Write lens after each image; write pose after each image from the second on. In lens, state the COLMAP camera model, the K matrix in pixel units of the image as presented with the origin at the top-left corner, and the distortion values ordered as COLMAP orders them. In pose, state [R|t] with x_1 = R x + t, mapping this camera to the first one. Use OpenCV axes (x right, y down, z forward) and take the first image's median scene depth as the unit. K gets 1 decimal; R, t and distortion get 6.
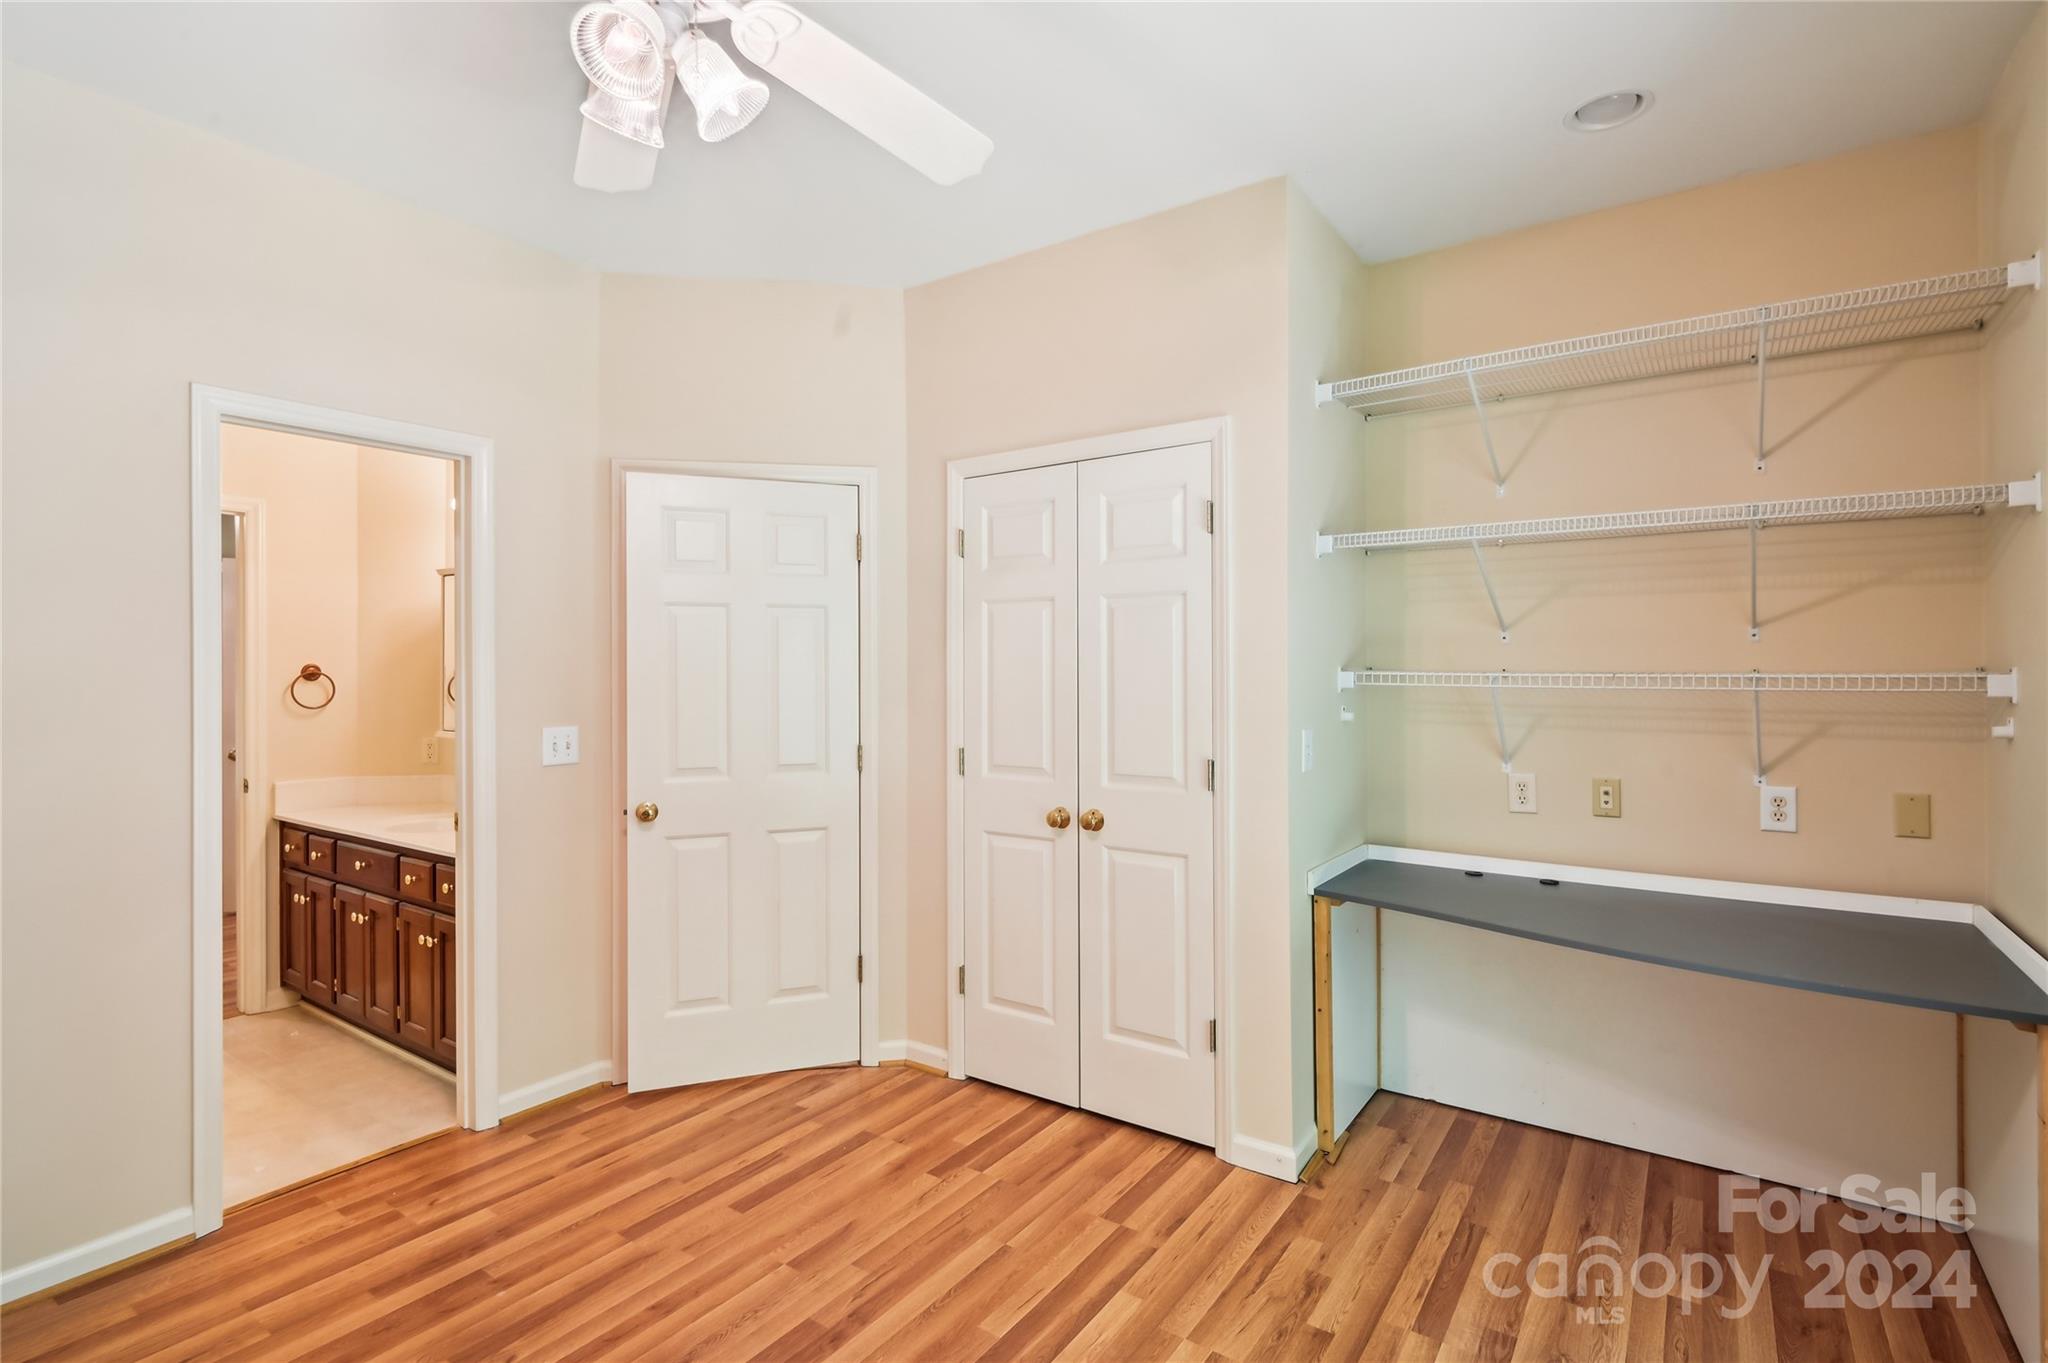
lens RADIAL K [[969.0, 0, 1025.3], [0, 969.0, 672.3], [0, 0, 1]] dist [-0.004603, -0.001336]
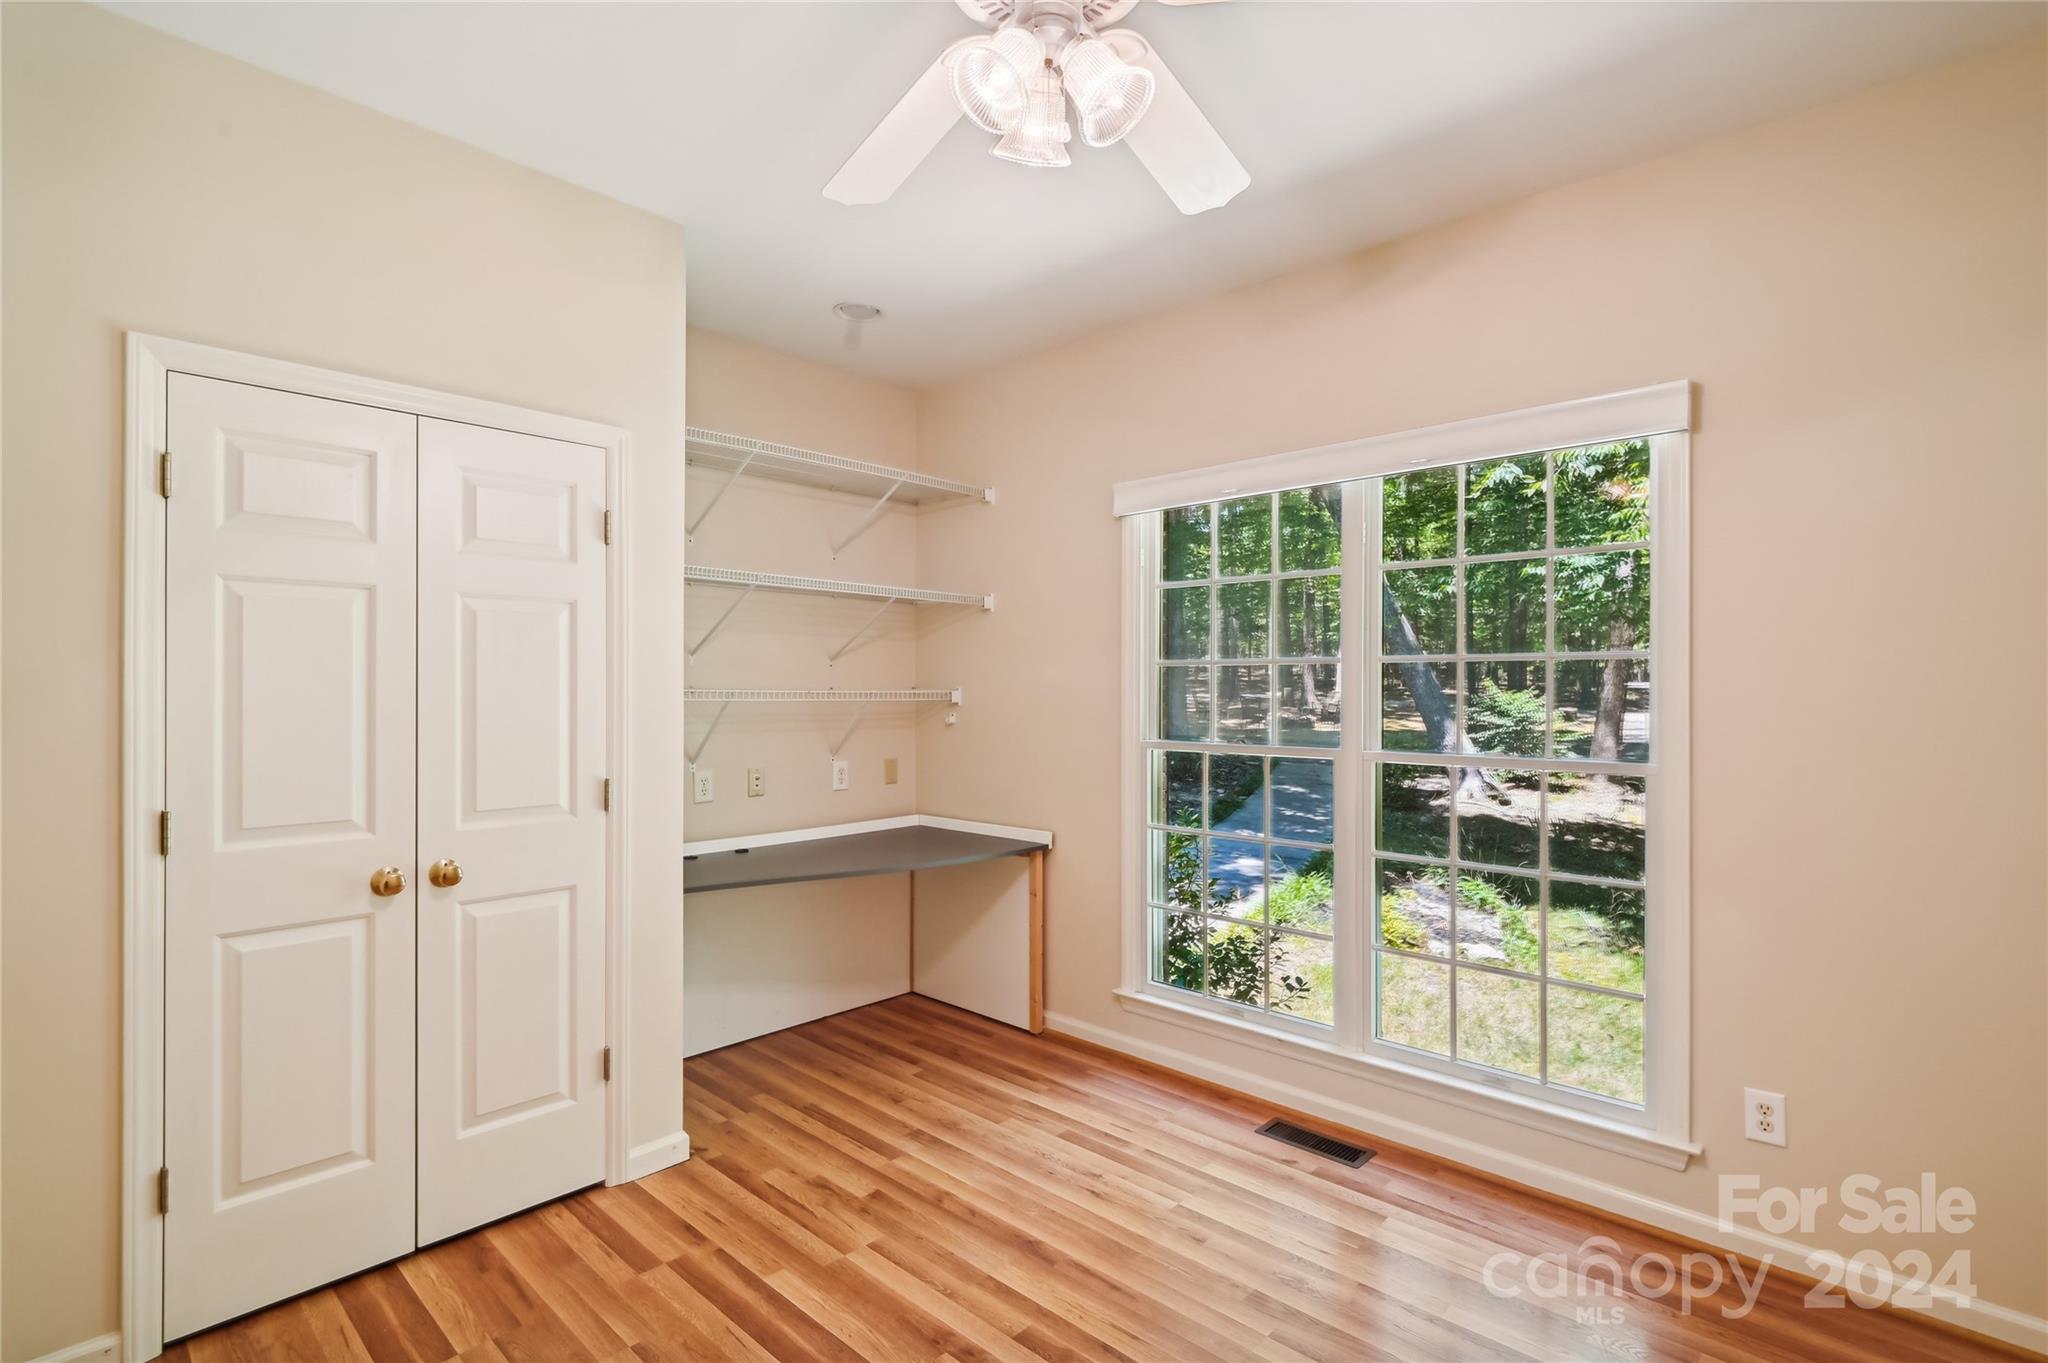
lens RADIAL K [[969.0, 0, 1040.9], [0, 969.0, 687.4], [0, 0, 1]] dist [-0.004603, -0.001336]
pose [[0.129215, 0.004113, 0.991608, -0.716626], [-0.005431, 0.999979, -0.003440, 0.000076], [-0.991602, -0.004941, 0.129235, 0.450970]]
